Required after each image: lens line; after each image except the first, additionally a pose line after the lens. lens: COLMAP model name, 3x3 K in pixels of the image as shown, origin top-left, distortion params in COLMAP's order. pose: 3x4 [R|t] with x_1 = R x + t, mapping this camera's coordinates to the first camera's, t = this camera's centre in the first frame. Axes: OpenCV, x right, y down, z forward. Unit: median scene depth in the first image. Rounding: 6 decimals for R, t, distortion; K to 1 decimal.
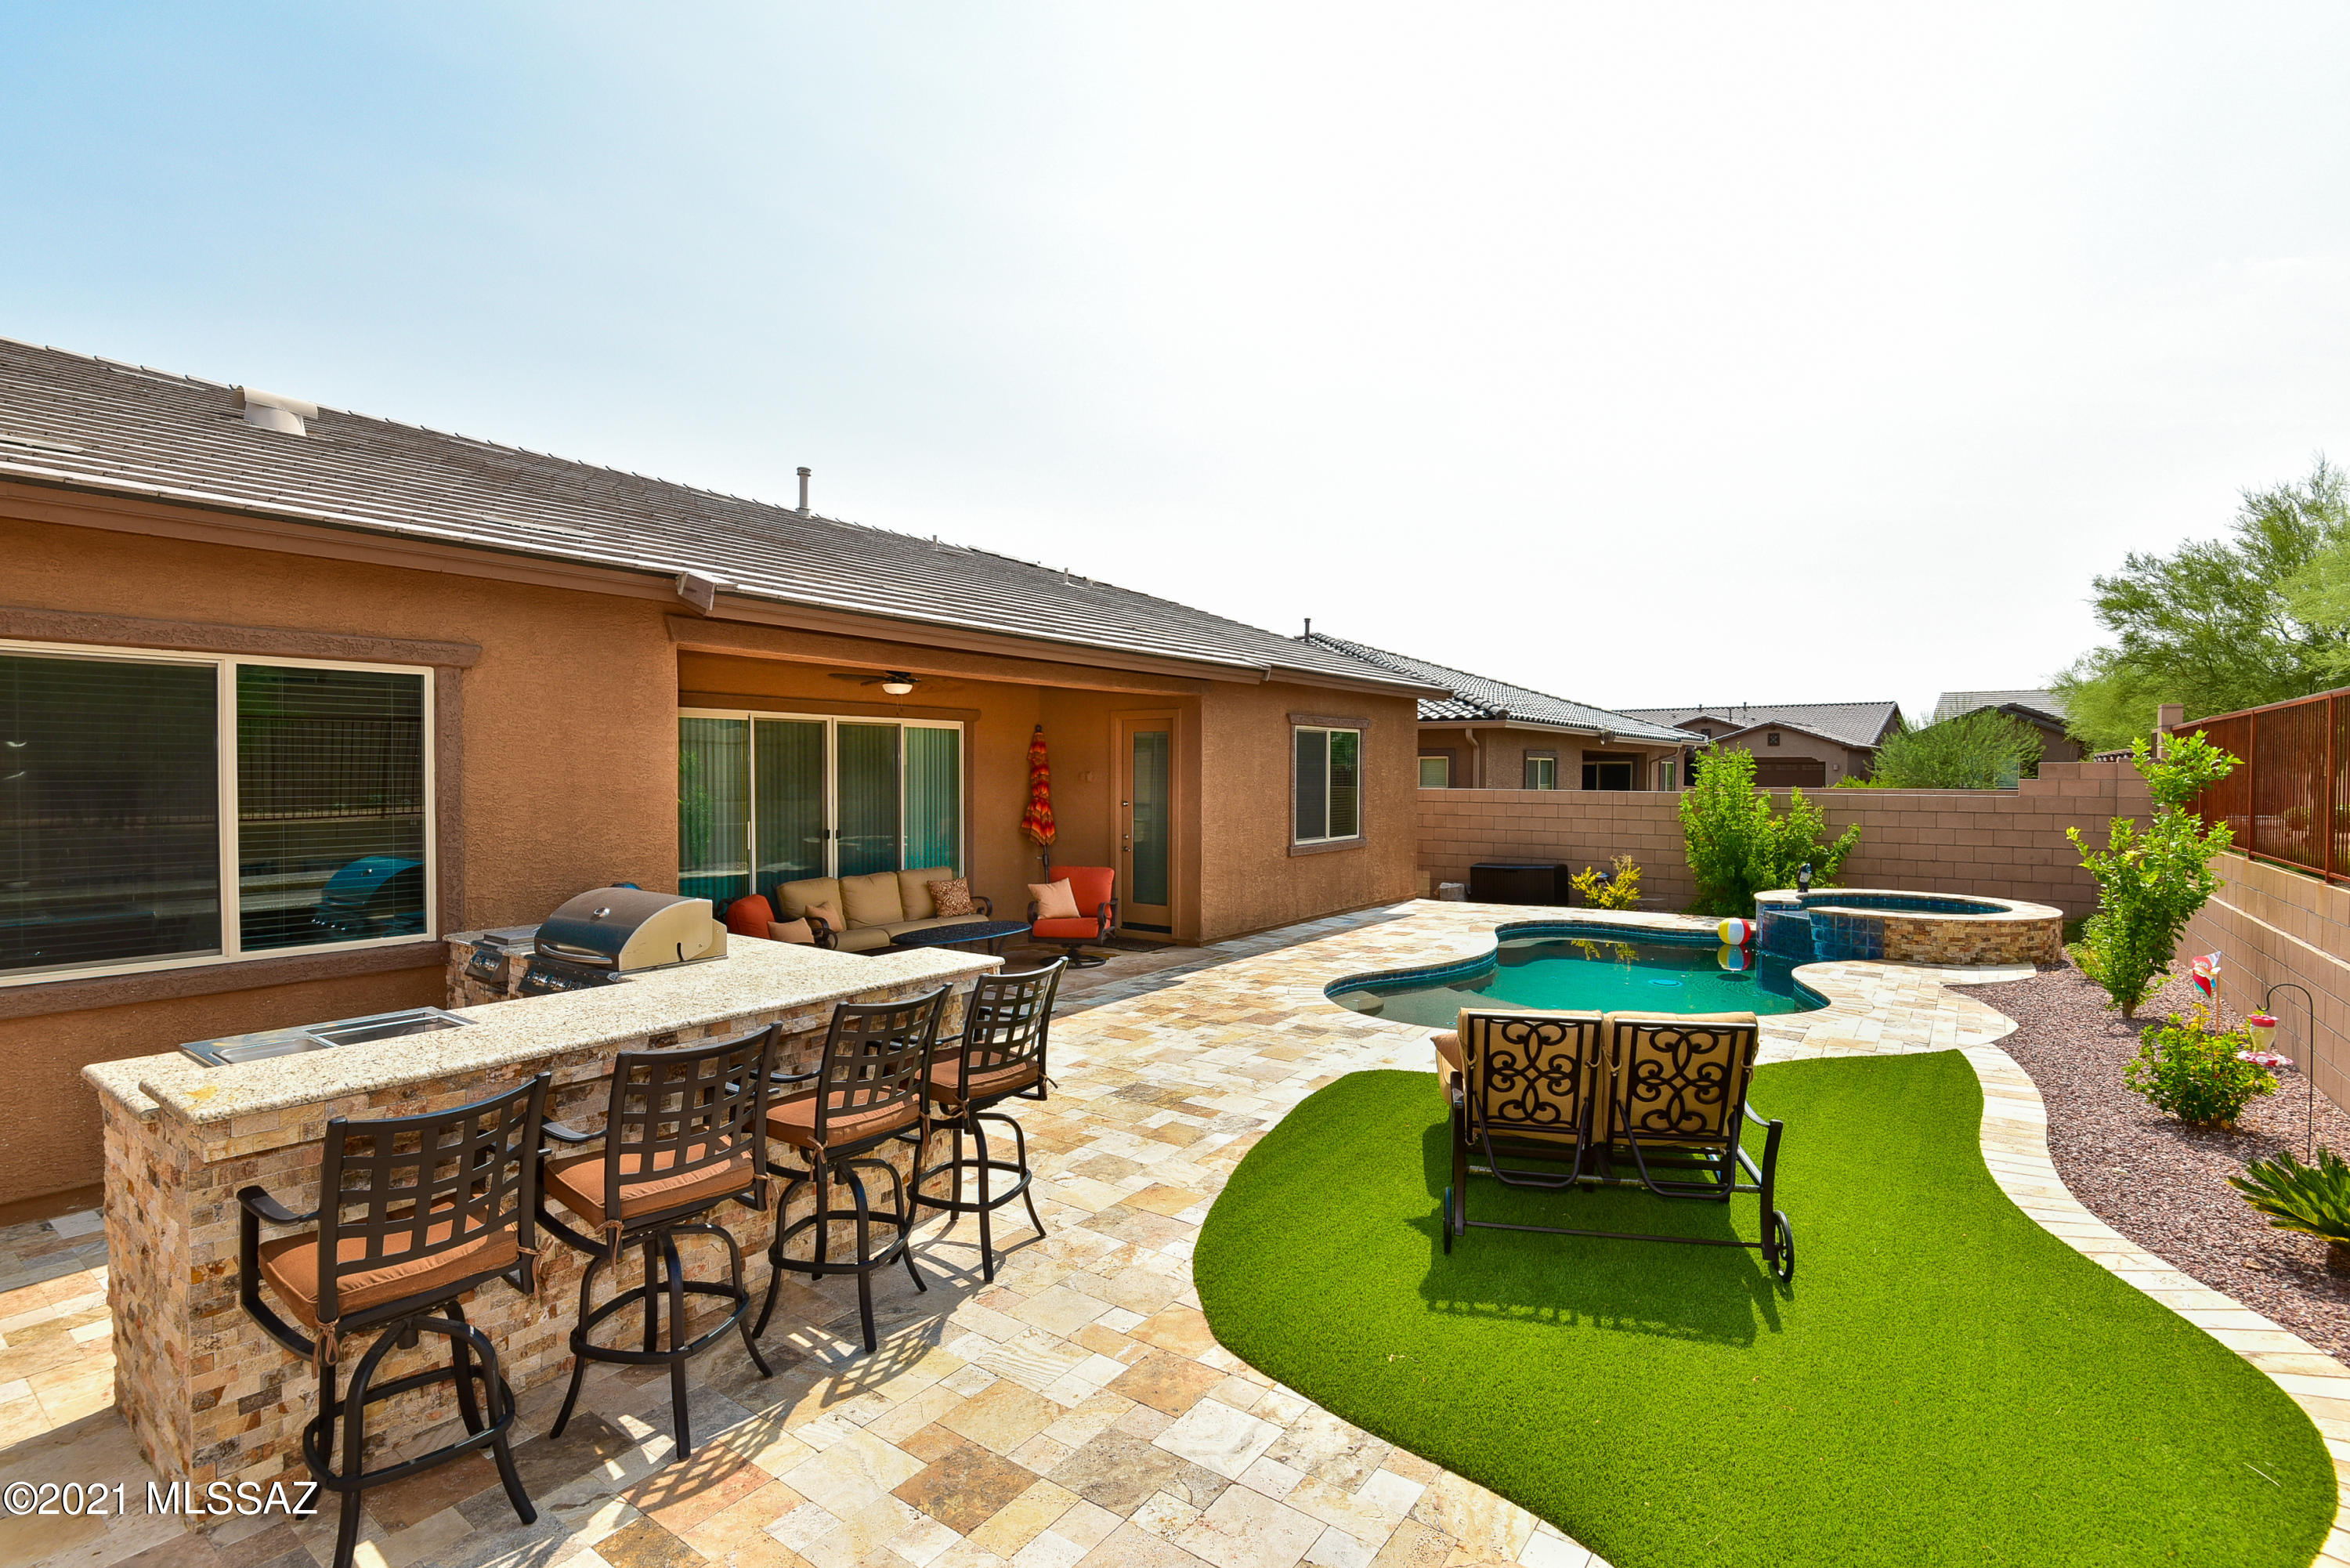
lens RADIAL K [[1092.6, 0, 1183.9], [0, 1092.6, 782.8], [0, 0, 1]] dist [-0.008835, -0.008310]
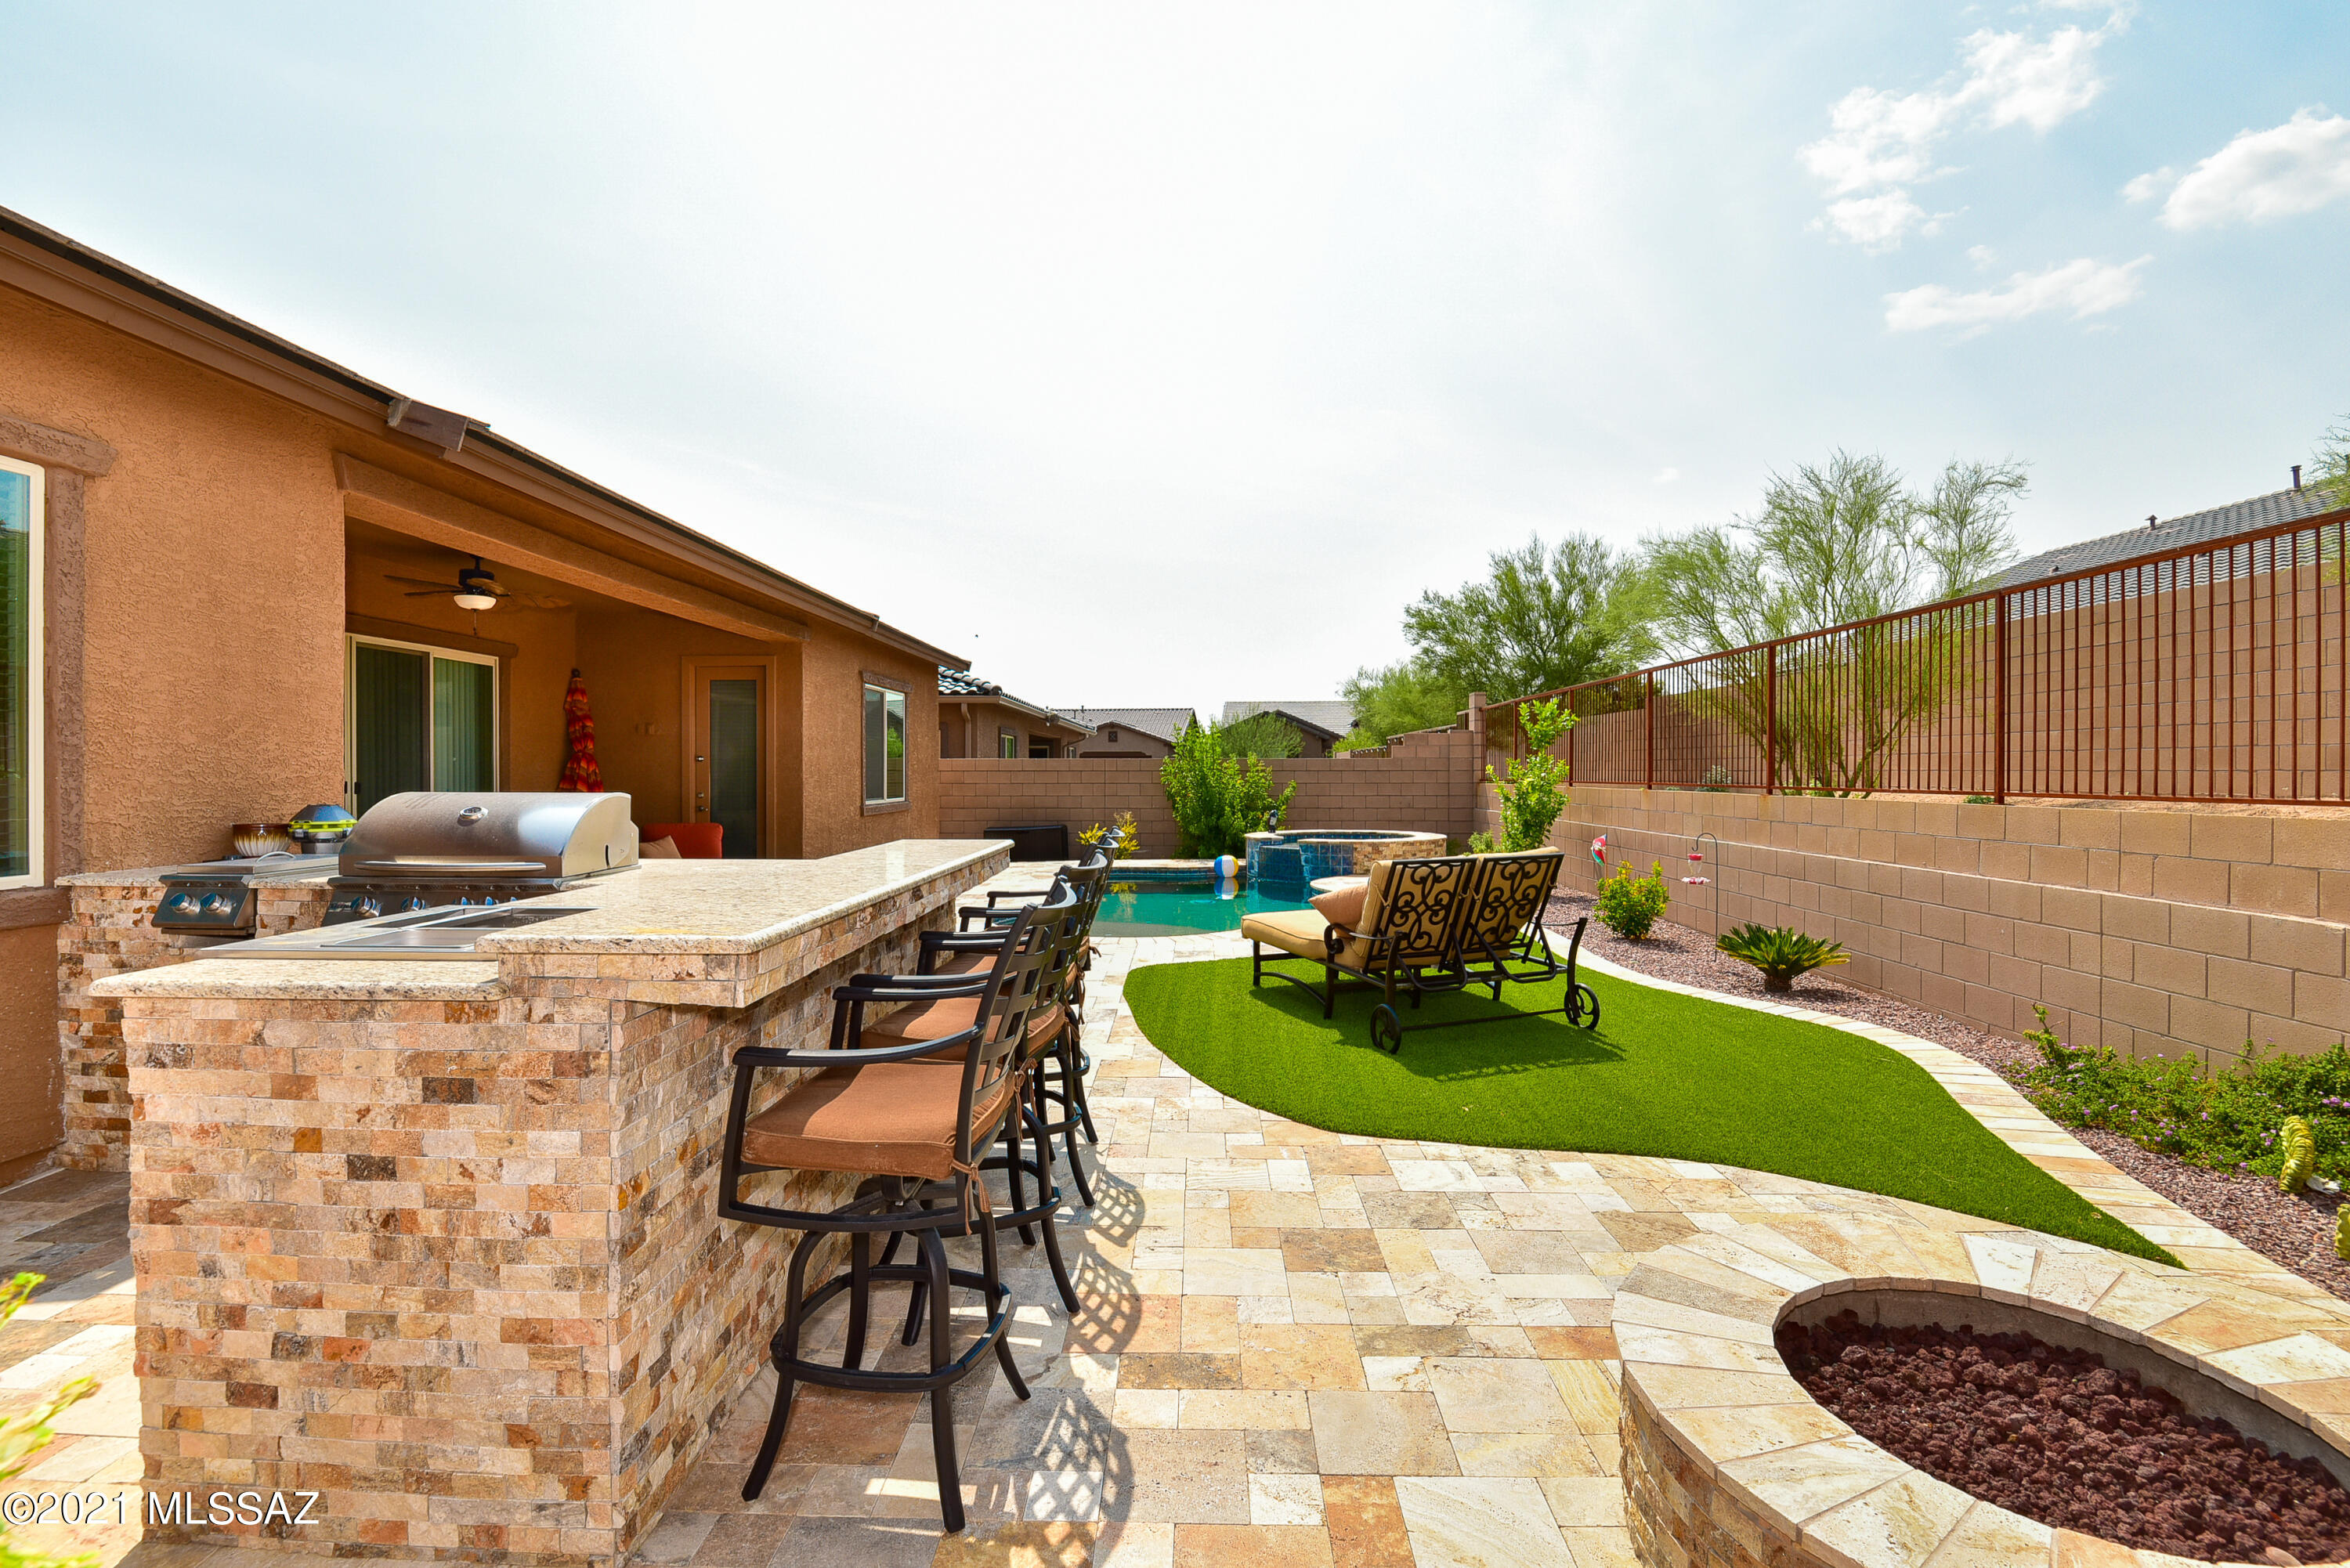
lens RADIAL K [[1069.5, 0, 1180.3], [0, 1069.5, 770.9], [0, 0, 1]] dist [-0.011050, -0.007992]
pose [[0.825595, -0.003392, 0.564253, -0.248185], [0.010548, 0.999900, -0.009423, 0.046372], [-0.564165, 0.013731, 0.825548, 0.051393]]
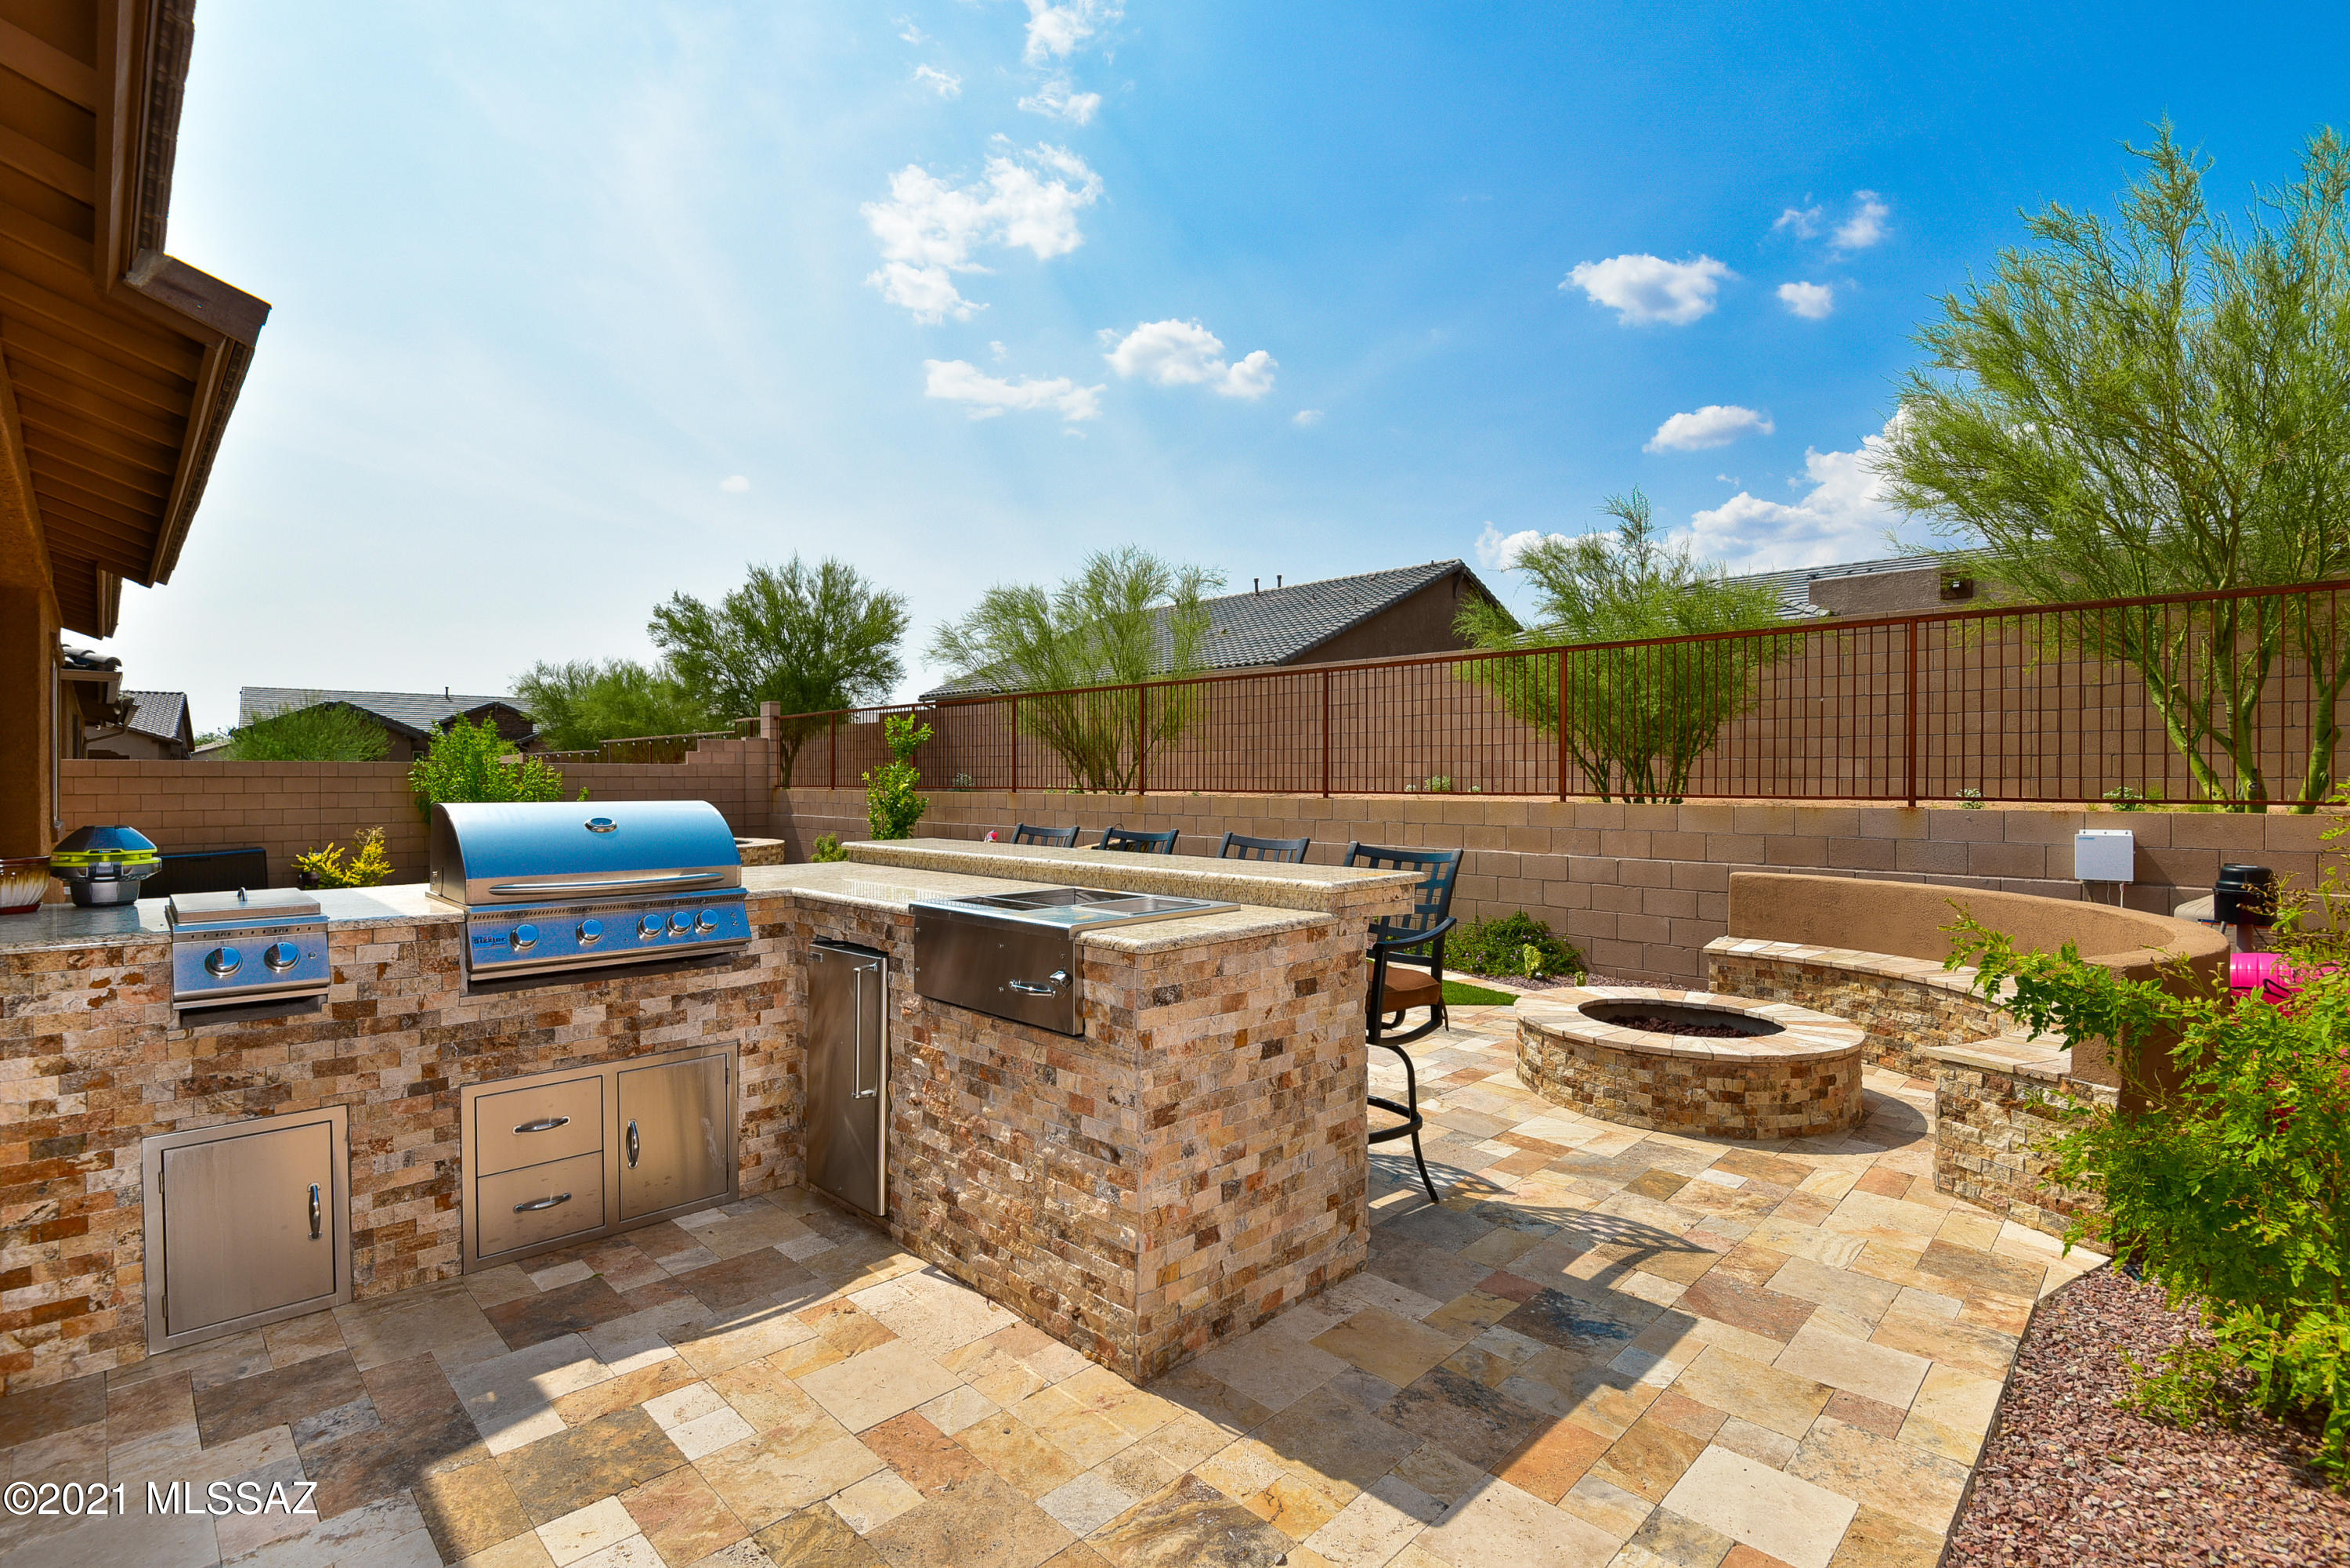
lens RADIAL K [[1092.6, 0, 1183.9], [0, 1092.6, 782.8], [0, 0, 1]] dist [-0.008835, -0.008310]
pose [[0.147453, -0.006097, 0.989050, -0.531680], [0.010894, 0.999930, 0.004539, 0.042930], [-0.989009, 0.010106, 0.147509, 0.258276]]
